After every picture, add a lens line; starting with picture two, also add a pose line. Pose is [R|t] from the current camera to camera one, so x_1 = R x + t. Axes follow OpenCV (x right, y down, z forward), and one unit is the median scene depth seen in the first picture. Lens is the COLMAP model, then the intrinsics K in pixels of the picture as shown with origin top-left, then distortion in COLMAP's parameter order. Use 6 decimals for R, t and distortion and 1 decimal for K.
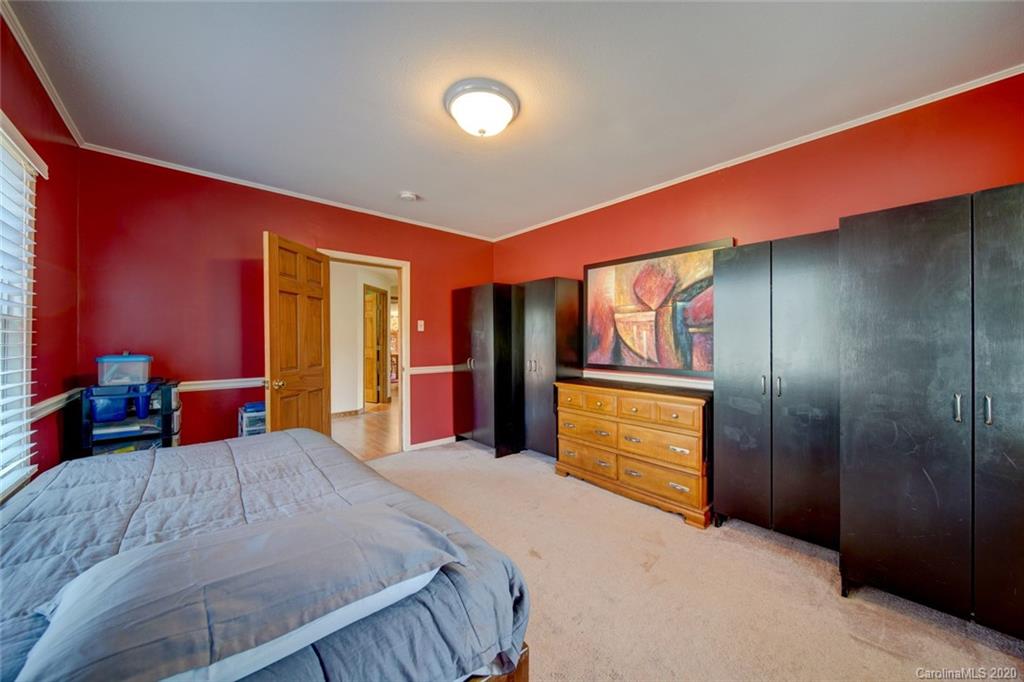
lens RADIAL K [[359.7, 0, 510.3], [0, 359.7, 339.4], [0, 0, 1]] dist [0.000760, -0.001407]
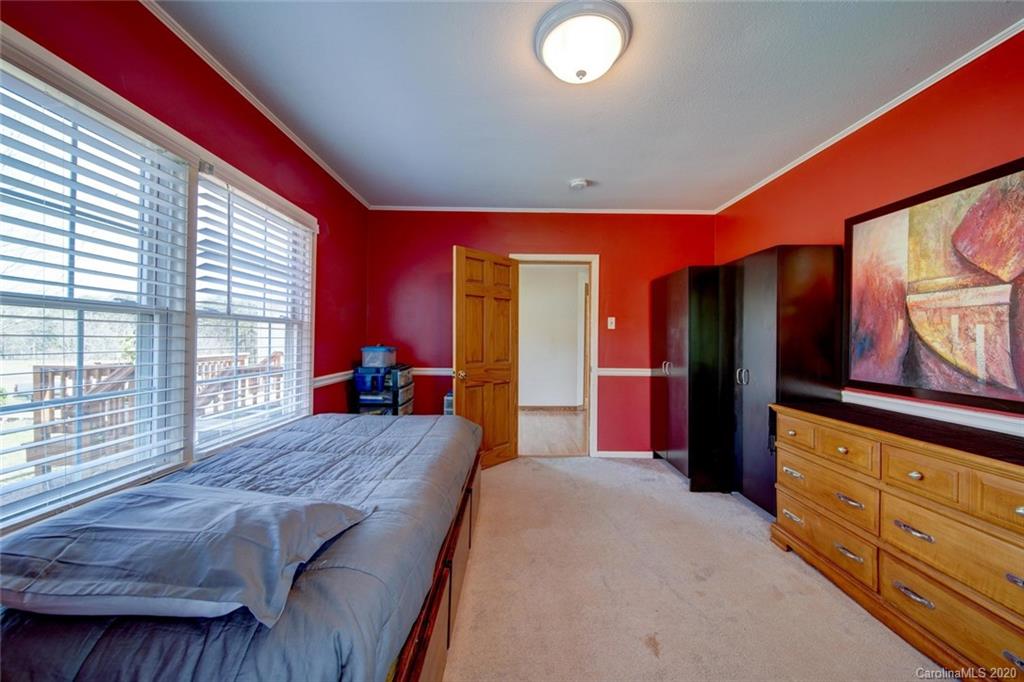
lens RADIAL K [[359.7, 0, 512.4], [0, 359.7, 338.7], [0, 0, 1]] dist [0.000760, -0.001407]
pose [[0.755513, 0.009824, -0.655060, 0.202879], [-0.008987, 0.999949, 0.004632, -0.000193], [0.655072, 0.002388, 0.755562, 0.185972]]
